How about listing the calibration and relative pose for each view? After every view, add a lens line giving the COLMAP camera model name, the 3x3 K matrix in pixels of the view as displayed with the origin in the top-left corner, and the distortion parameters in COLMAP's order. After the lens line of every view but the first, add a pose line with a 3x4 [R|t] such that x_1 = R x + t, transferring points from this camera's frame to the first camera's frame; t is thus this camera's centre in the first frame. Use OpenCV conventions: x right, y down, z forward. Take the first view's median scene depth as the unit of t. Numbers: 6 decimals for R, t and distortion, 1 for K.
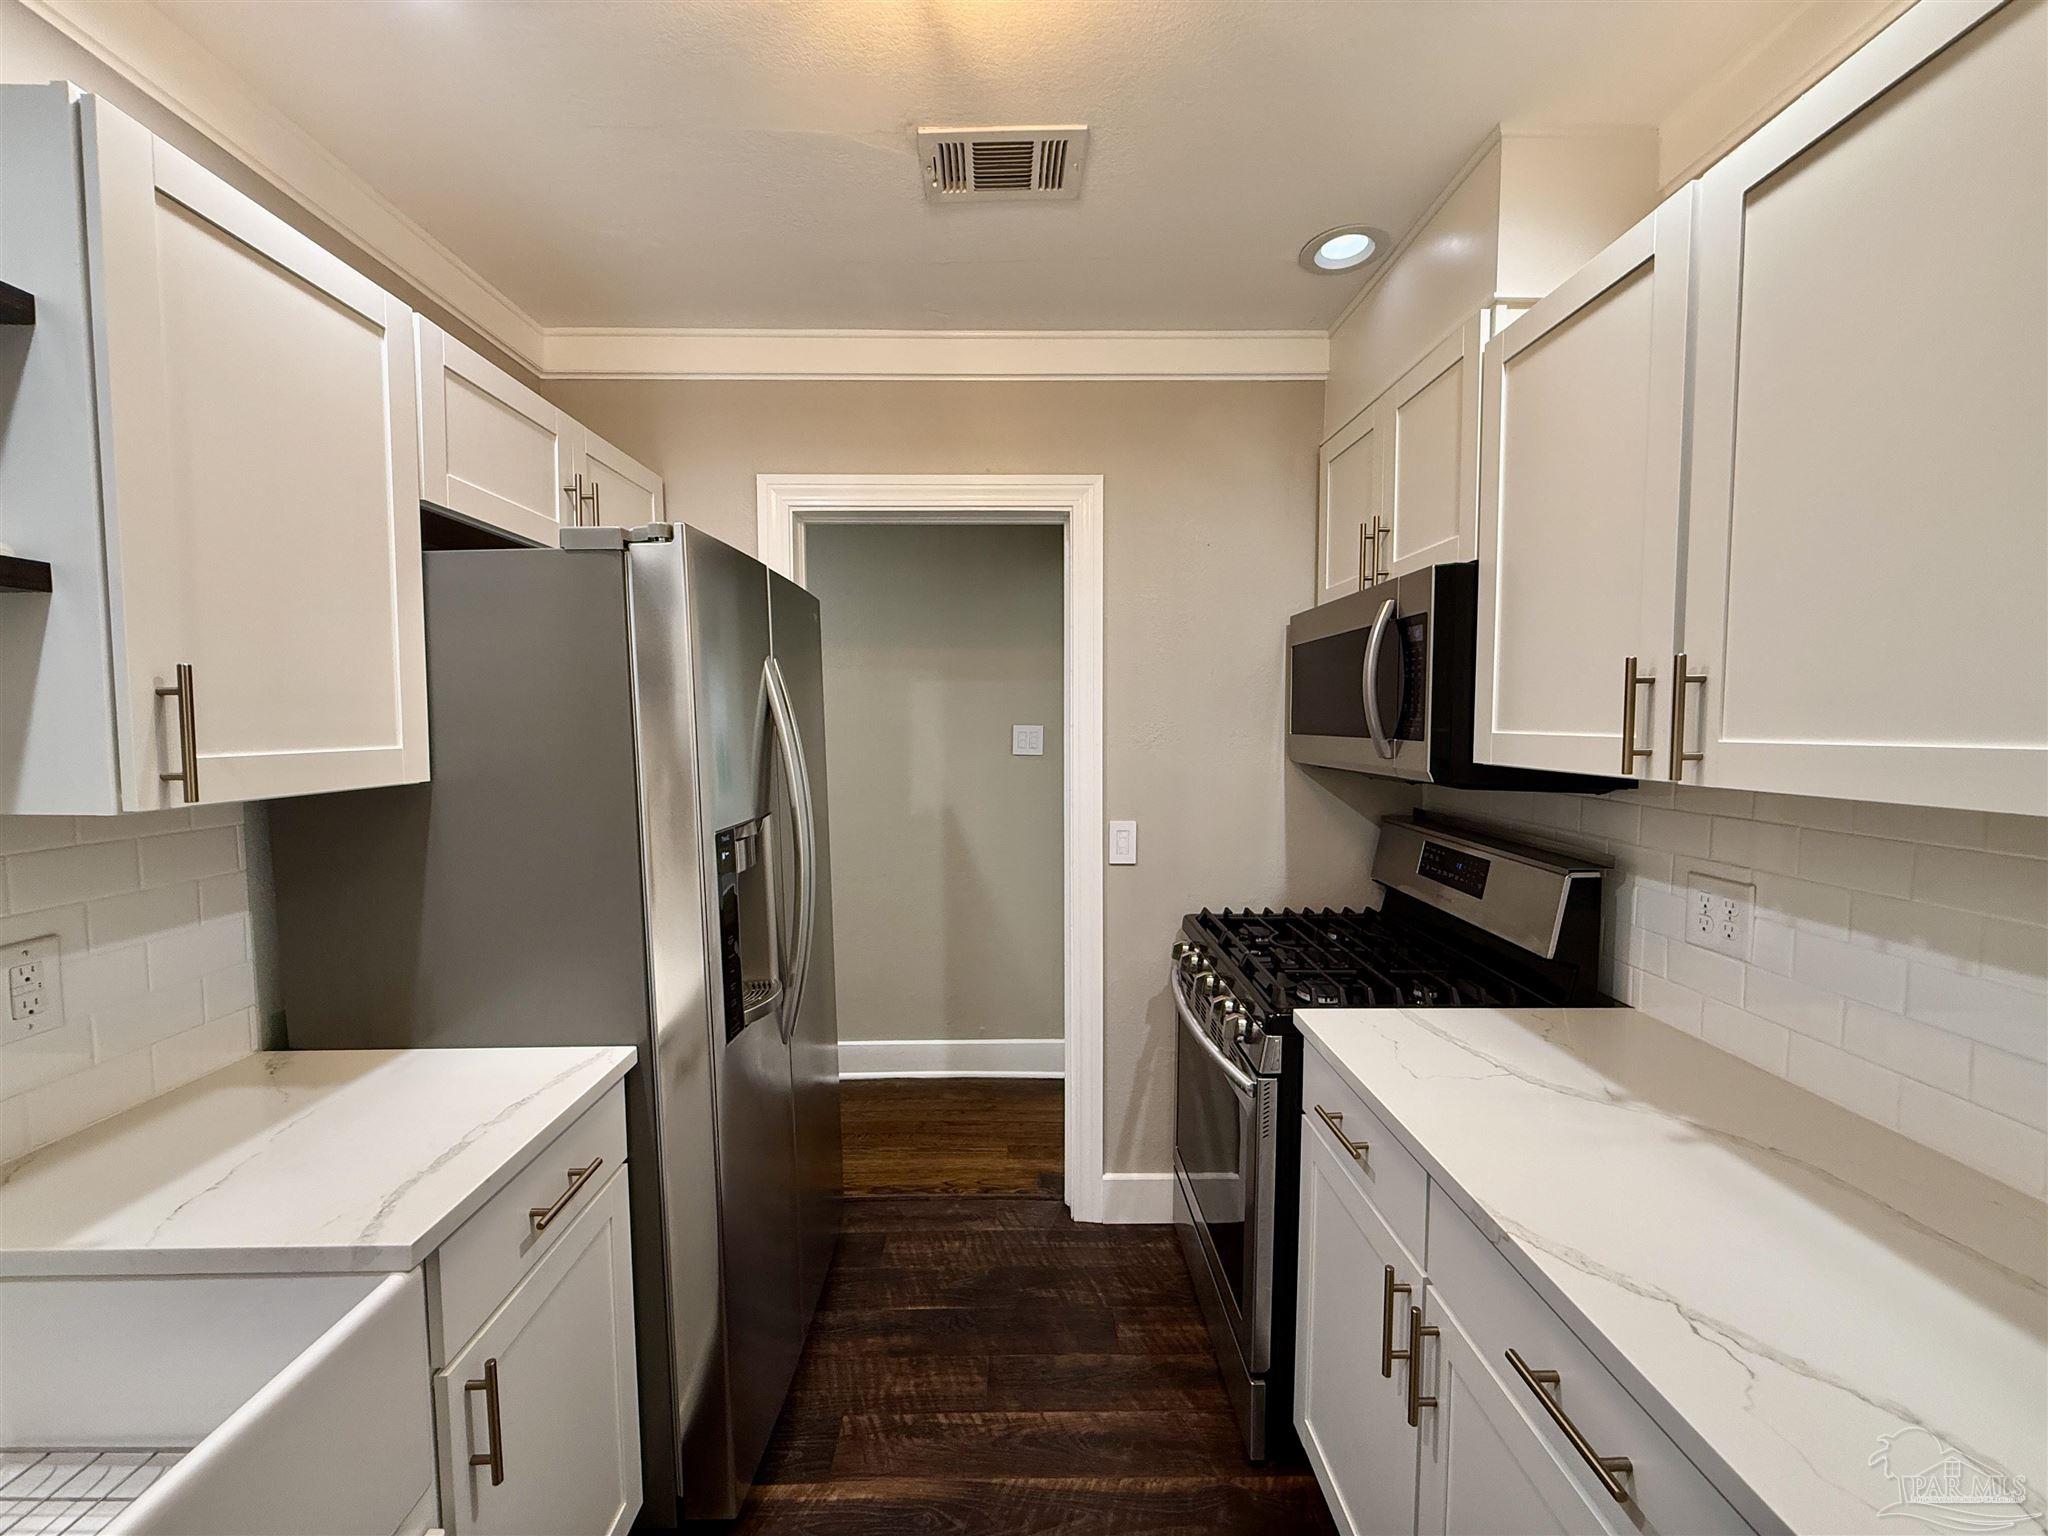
lens RADIAL K [[813.8, 0, 1024.5], [0, 813.8, 768.3], [0, 0, 1]] dist [-0.000344, 0.000628]
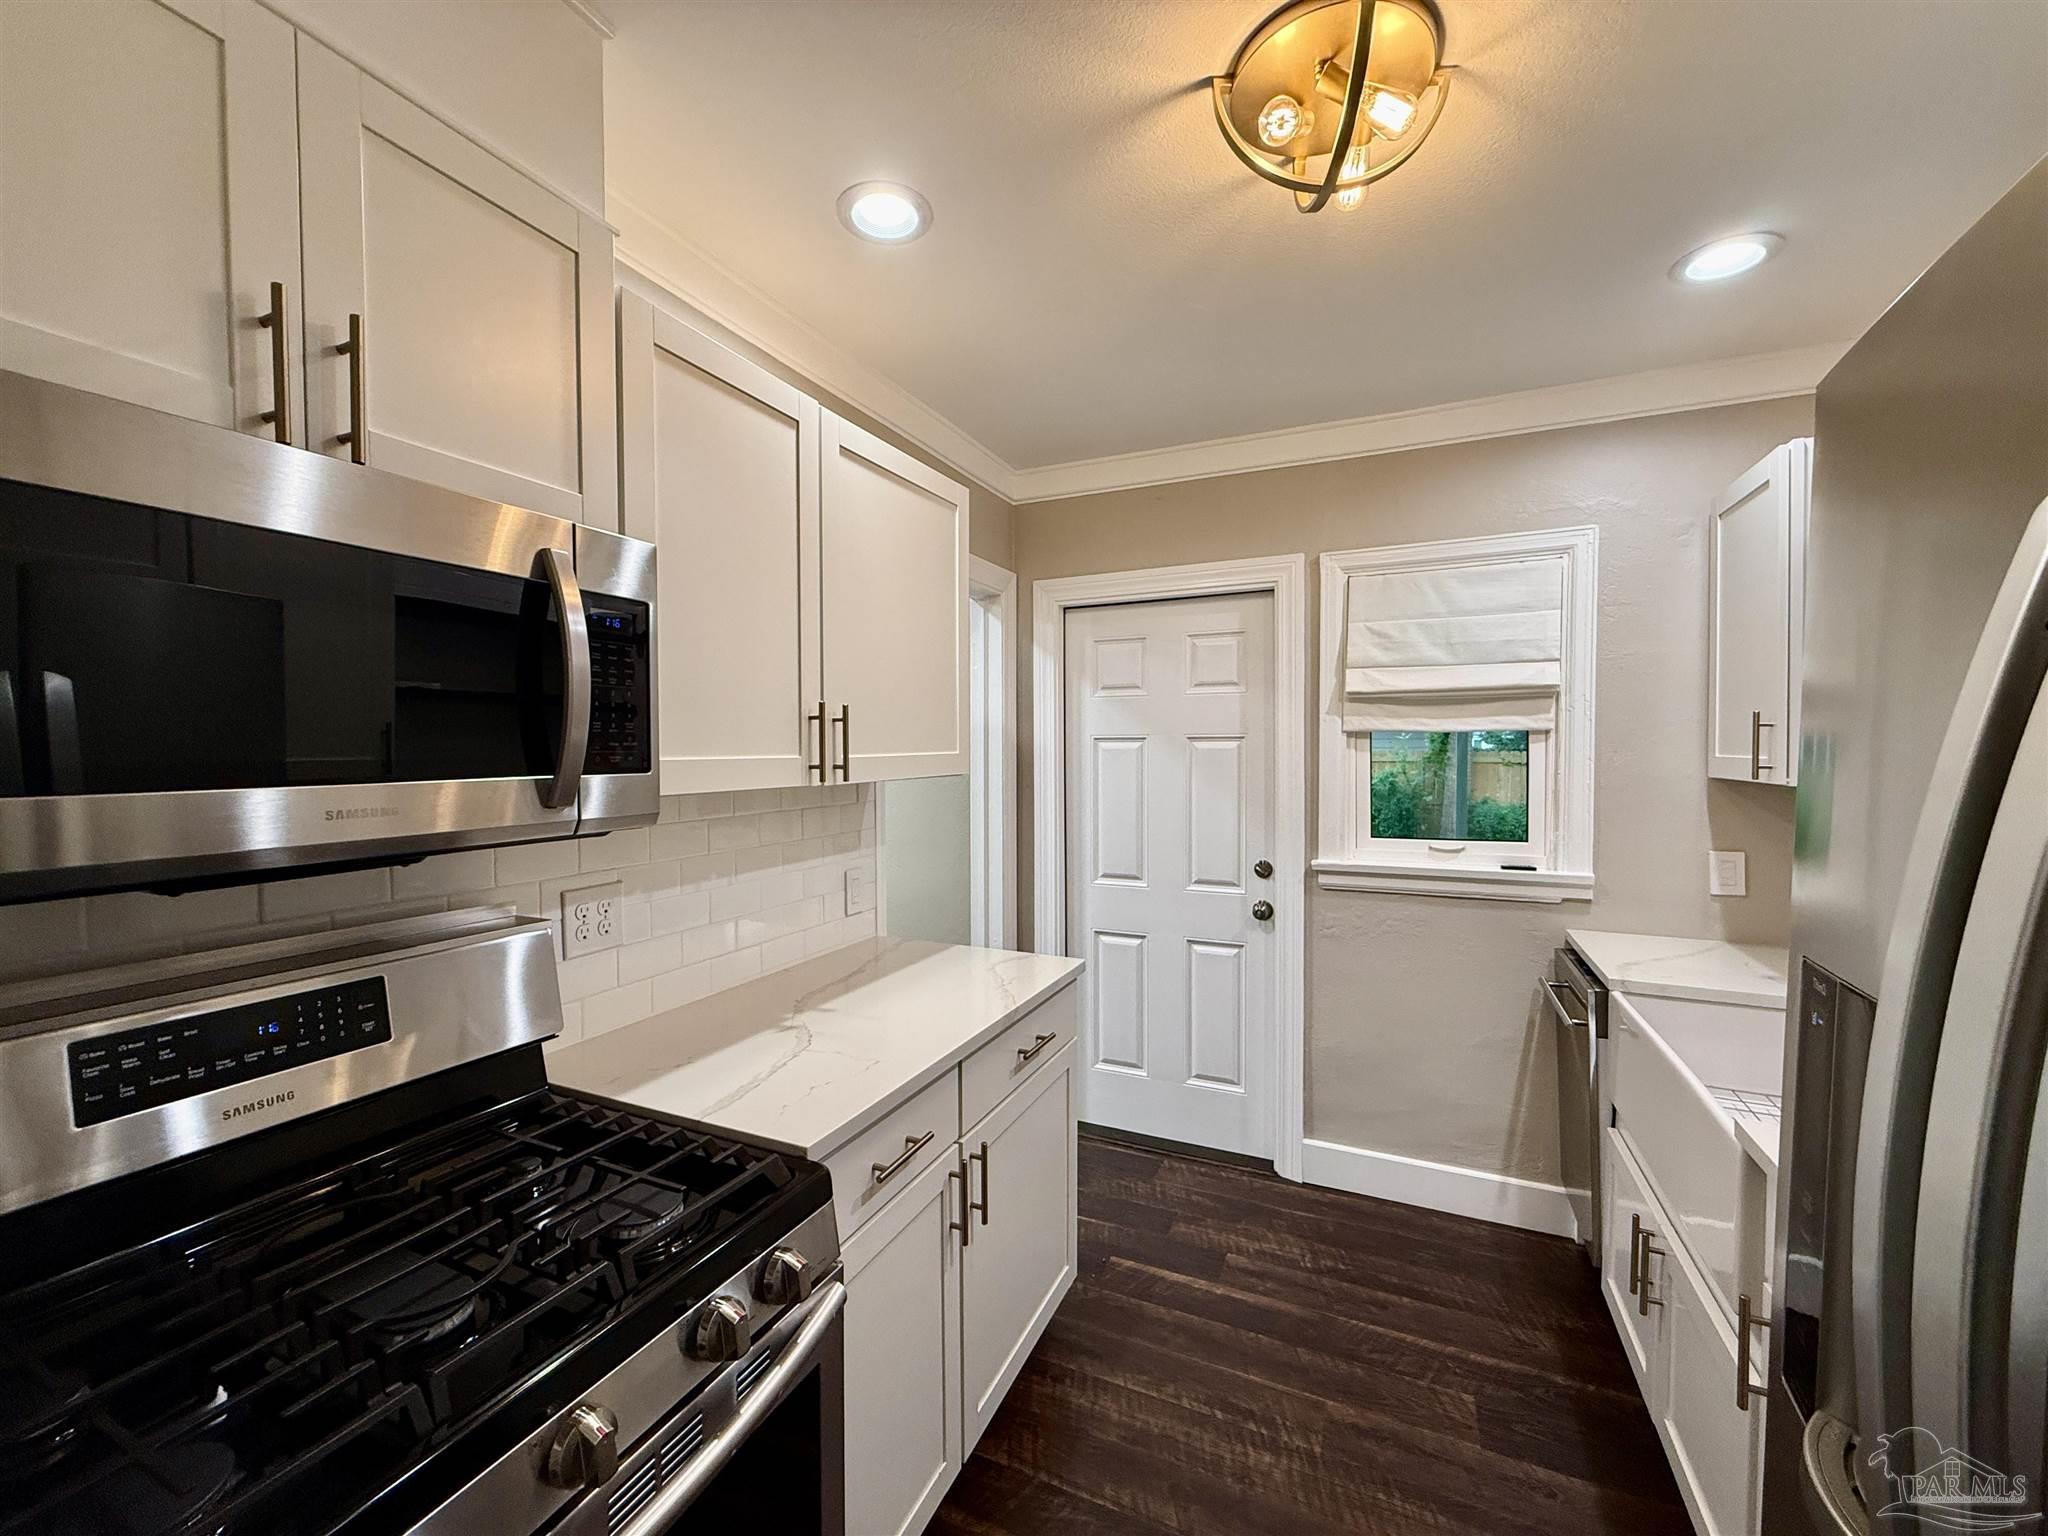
lens RADIAL K [[813.8, 0, 1021.7], [0, 813.8, 766.9], [0, 0, 1]] dist [-0.000344, 0.000628]
pose [[-0.905103, -0.001526, 0.425189, -0.133576], [0.033220, 0.996683, 0.074294, -0.078831], [-0.423892, 0.081369, -0.902050, 1.501204]]
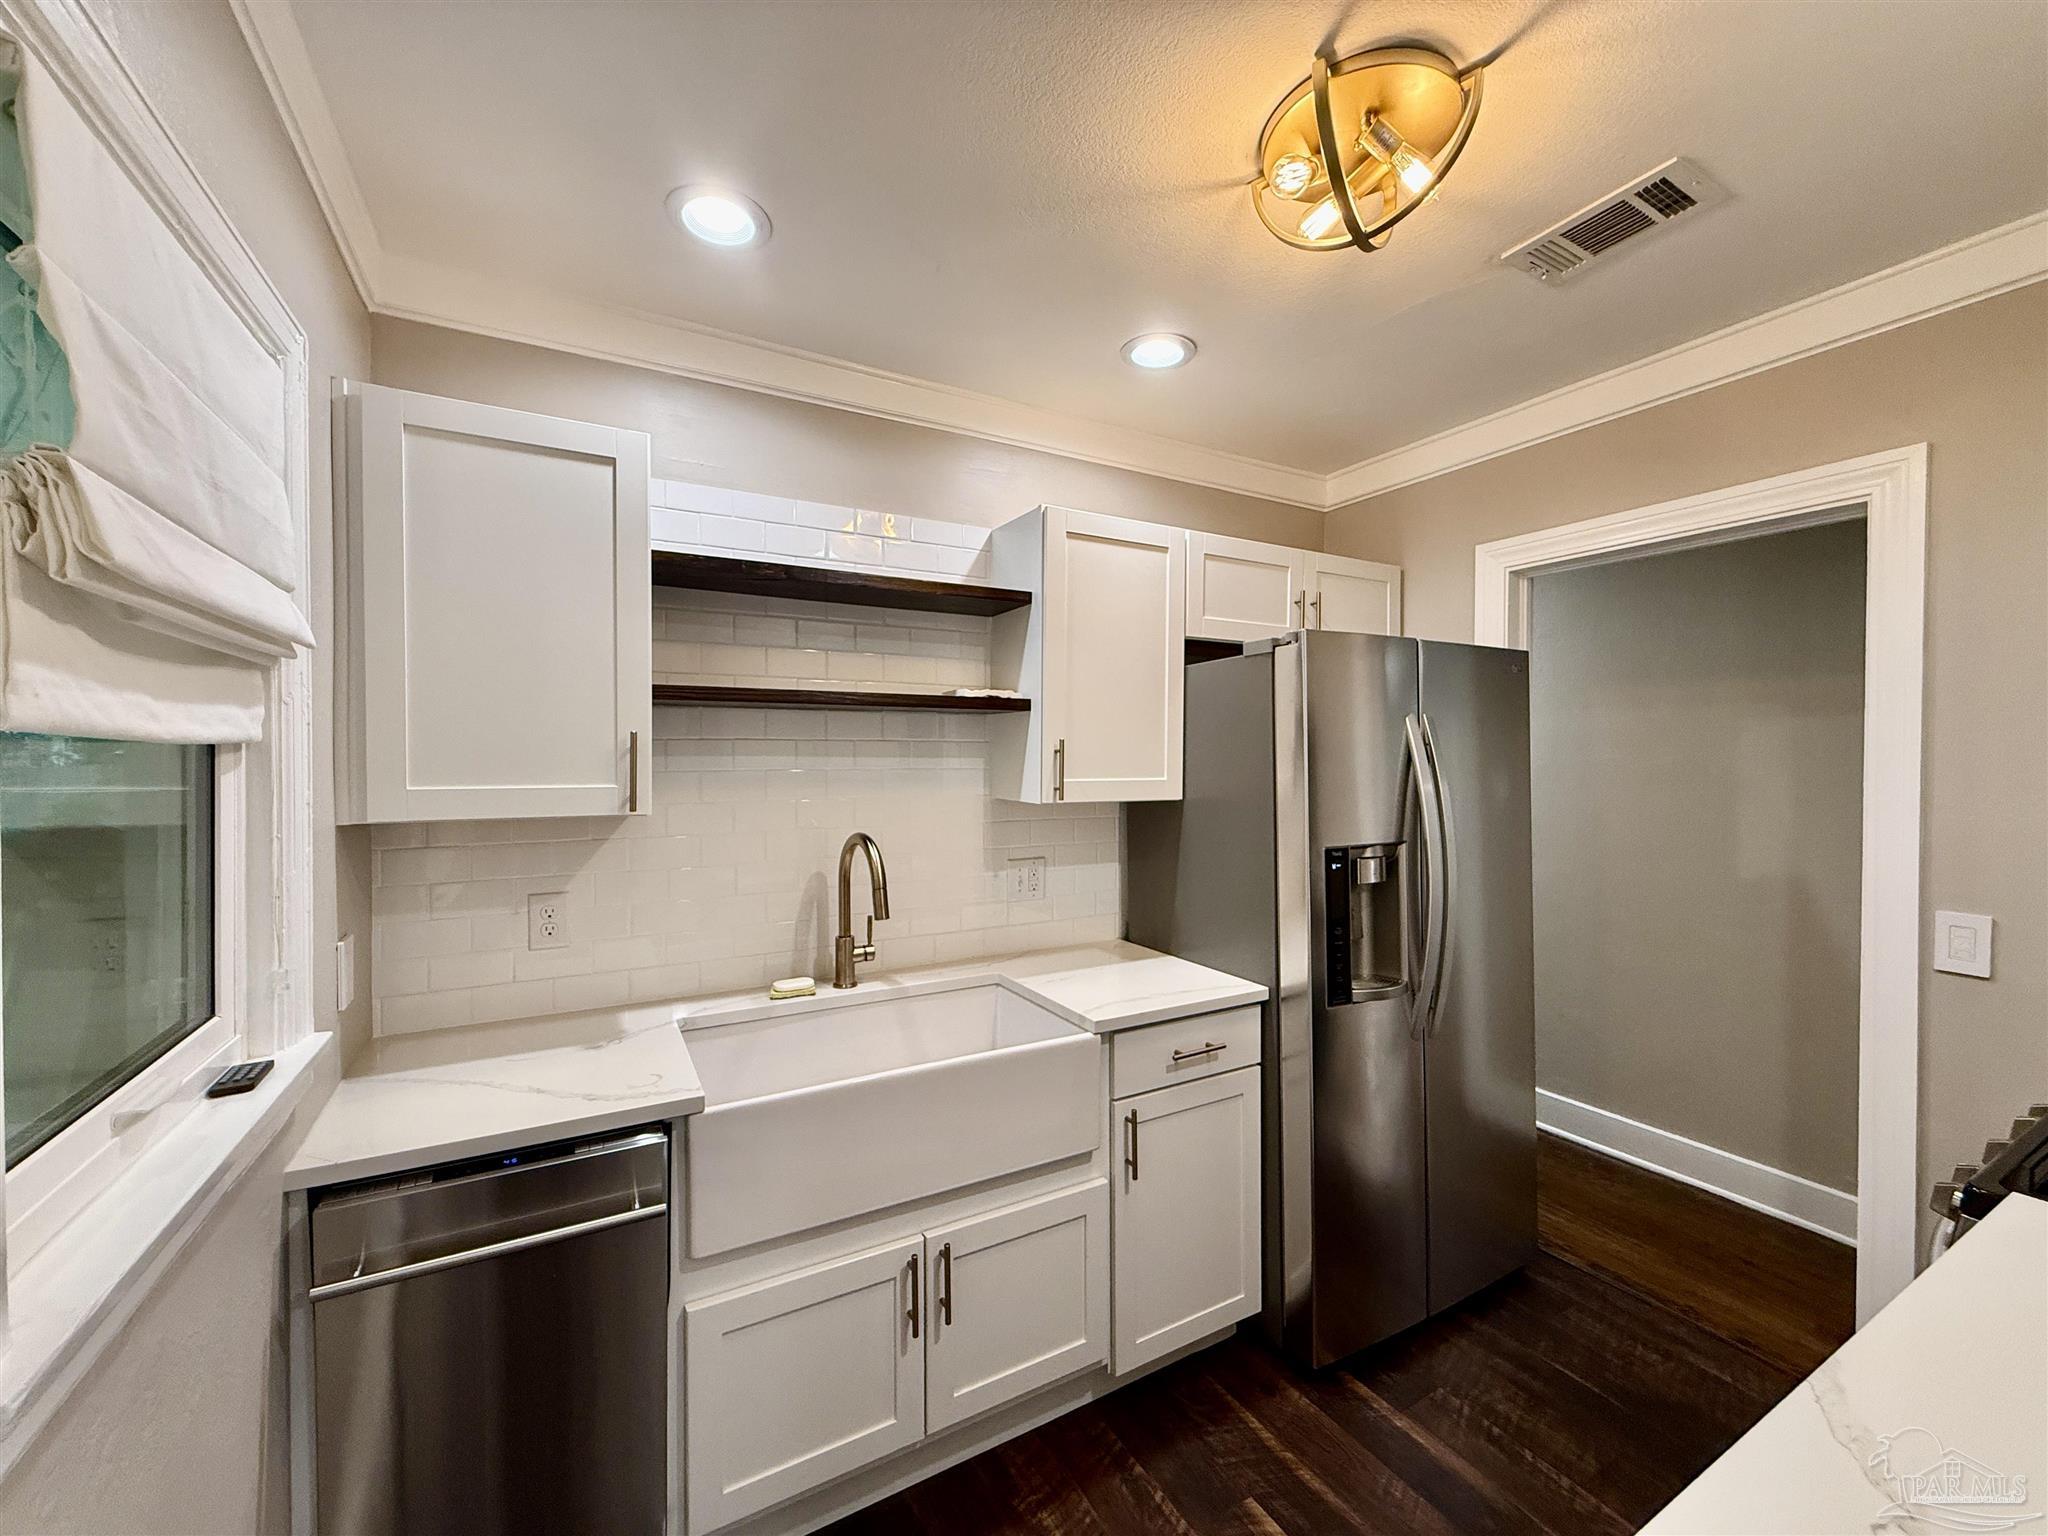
lens RADIAL K [[813.8, 0, 1021.3], [0, 813.8, 768.5], [0, 0, 1]] dist [-0.000344, 0.000628]
pose [[0.474610, 0.017371, -0.880025, 0.514834], [-0.057574, 0.998277, -0.011345, -0.008310], [0.878311, 0.056051, 0.474792, -0.092408]]
